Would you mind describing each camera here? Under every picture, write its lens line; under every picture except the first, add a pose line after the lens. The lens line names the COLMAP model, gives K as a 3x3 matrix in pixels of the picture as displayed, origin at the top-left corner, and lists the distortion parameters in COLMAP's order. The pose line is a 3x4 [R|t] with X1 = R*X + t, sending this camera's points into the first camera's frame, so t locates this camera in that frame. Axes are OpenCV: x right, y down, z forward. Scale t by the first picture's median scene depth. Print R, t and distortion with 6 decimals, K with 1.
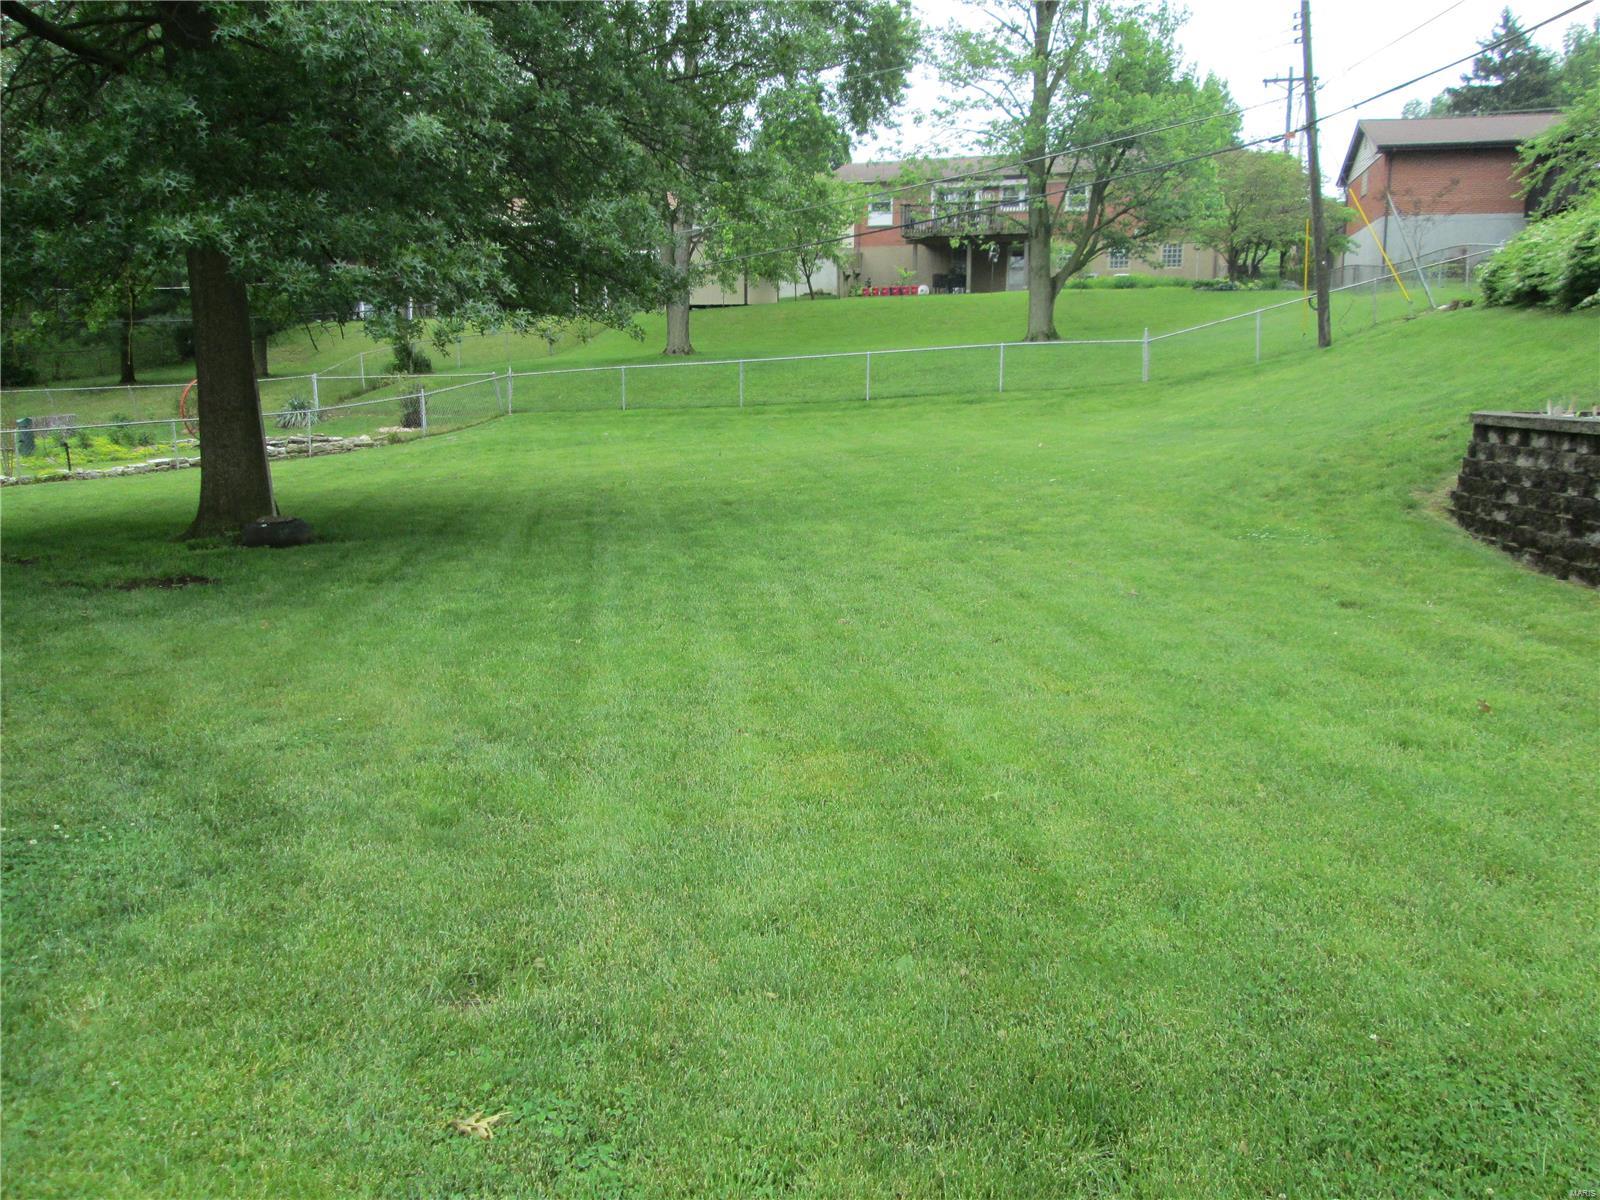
lens RADIAL K [[1332.2, 0, 799.0], [0, 1332.2, 599.6], [0, 0, 1]] dist [-0.033967, 0.006258]
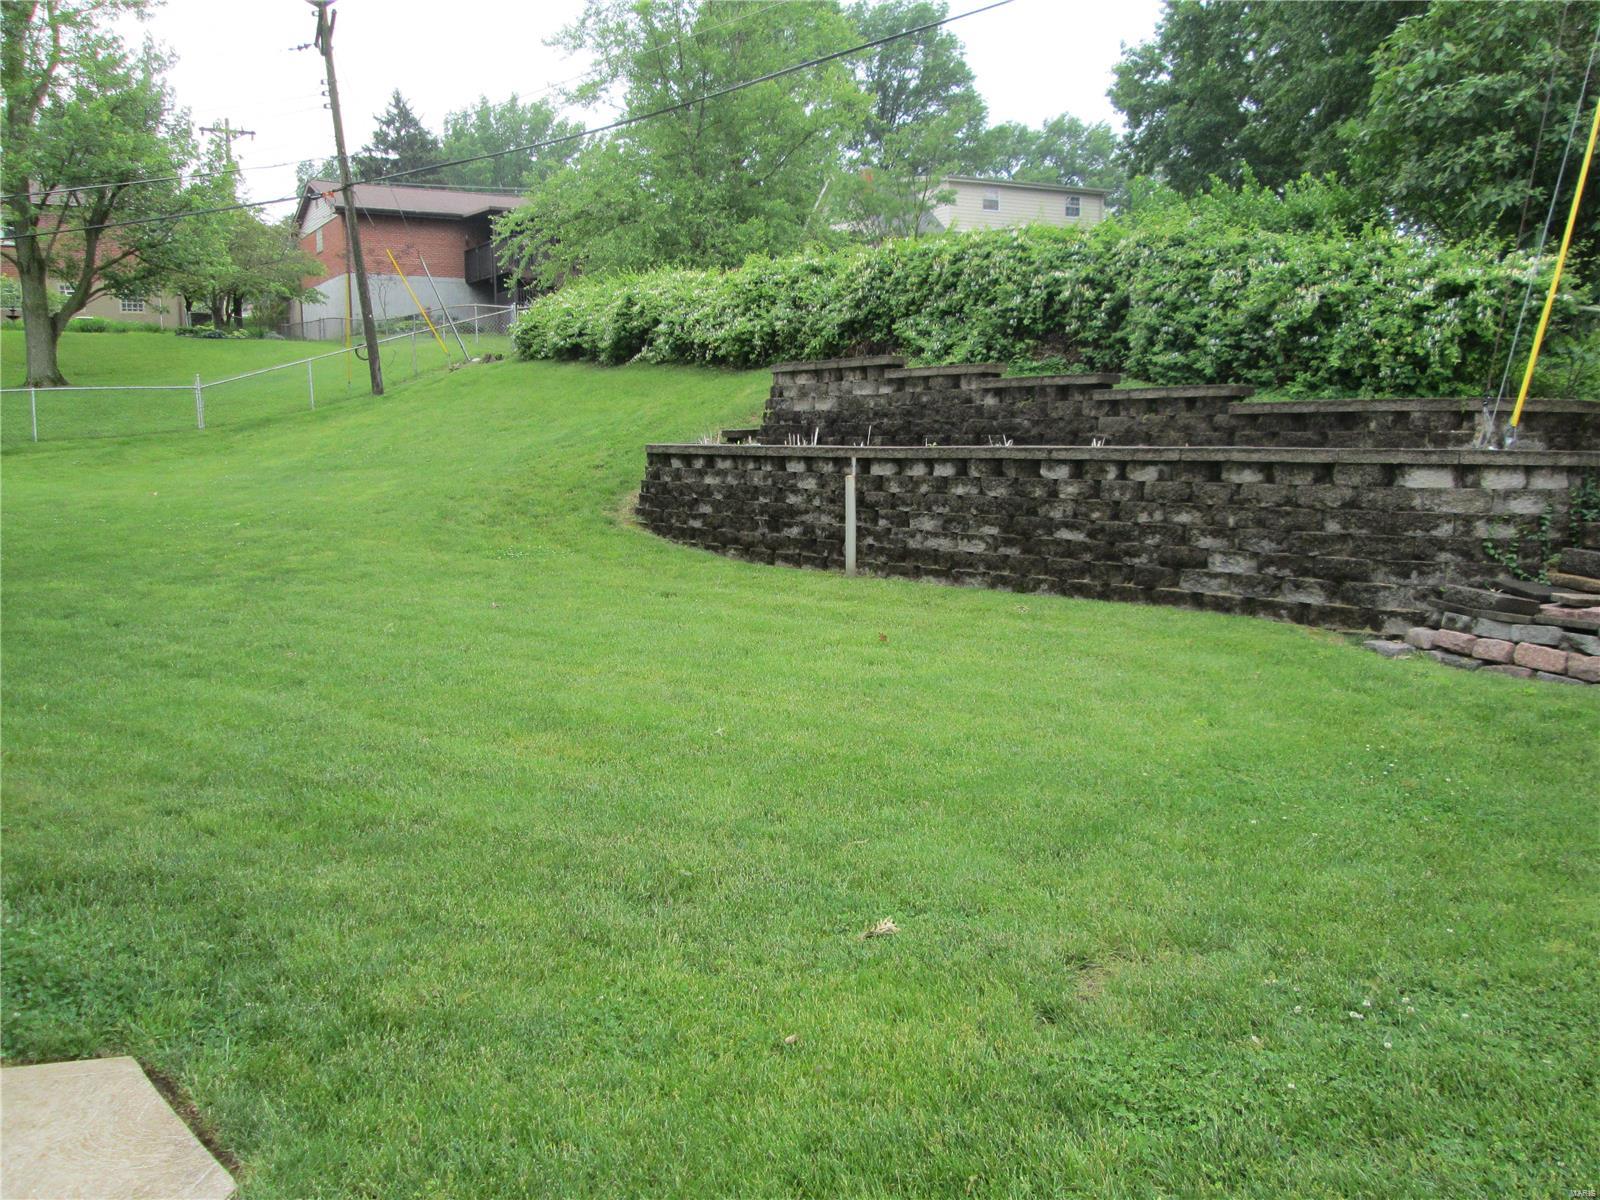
lens RADIAL K [[1332.2, 0, 799.0], [0, 1332.2, 599.6], [0, 0, 1]] dist [-0.033967, 0.006258]
pose [[0.716495, -0.093500, 0.691298, -0.152508], [0.118981, 0.992836, 0.010967, 0.003840], [-0.687371, 0.074393, 0.722487, 0.003588]]
